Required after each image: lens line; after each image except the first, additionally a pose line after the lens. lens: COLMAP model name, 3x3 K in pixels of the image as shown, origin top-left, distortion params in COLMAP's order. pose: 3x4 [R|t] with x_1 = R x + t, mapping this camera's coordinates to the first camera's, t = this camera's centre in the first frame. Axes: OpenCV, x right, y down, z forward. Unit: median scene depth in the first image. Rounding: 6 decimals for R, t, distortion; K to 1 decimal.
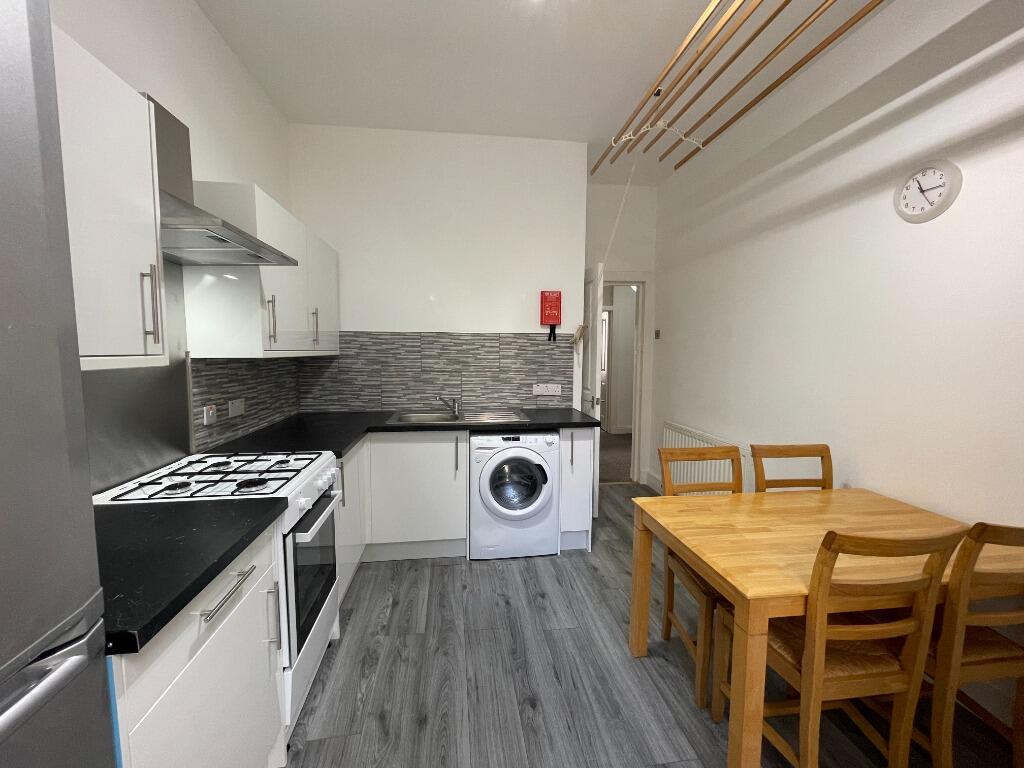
lens RADIAL K [[413.1, 0, 510.8], [0, 413.1, 381.5], [0, 0, 1]] dist [-0.008648, 0.000188]
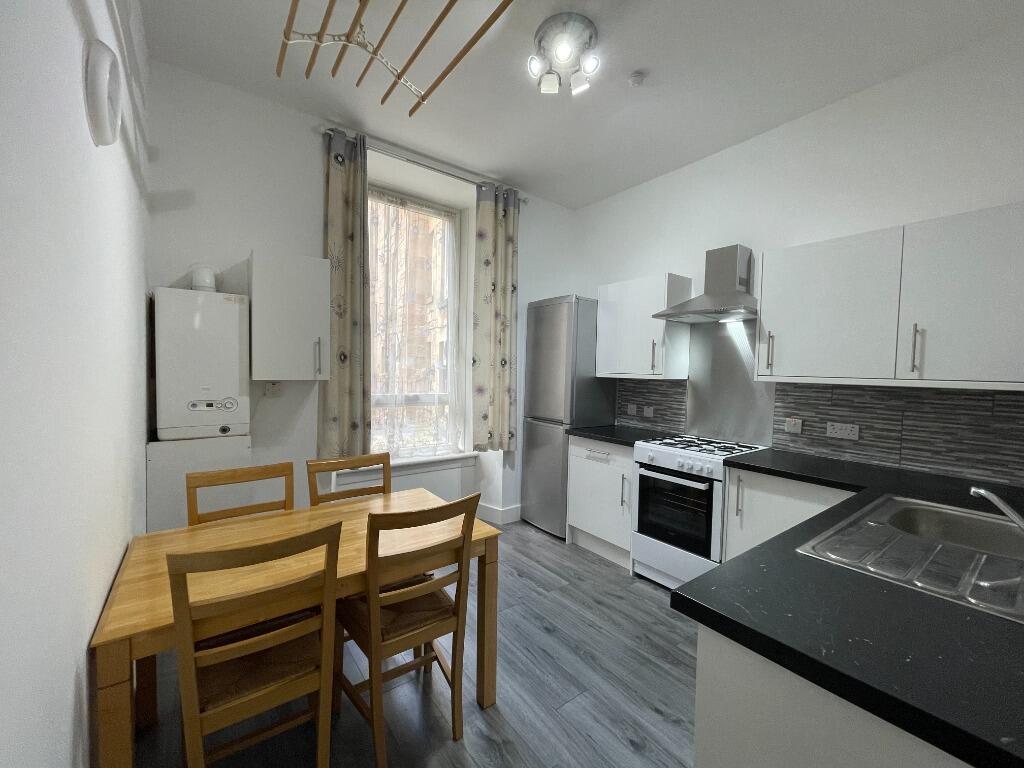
lens RADIAL K [[413.1, 0, 512.3], [0, 413.1, 384.3], [0, 0, 1]] dist [-0.008648, 0.000188]
pose [[-0.873158, -0.002725, -0.487429, 0.699403], [-0.063067, 0.992211, 0.107427, -0.136474], [0.483339, 0.124541, -0.866529, 1.718669]]
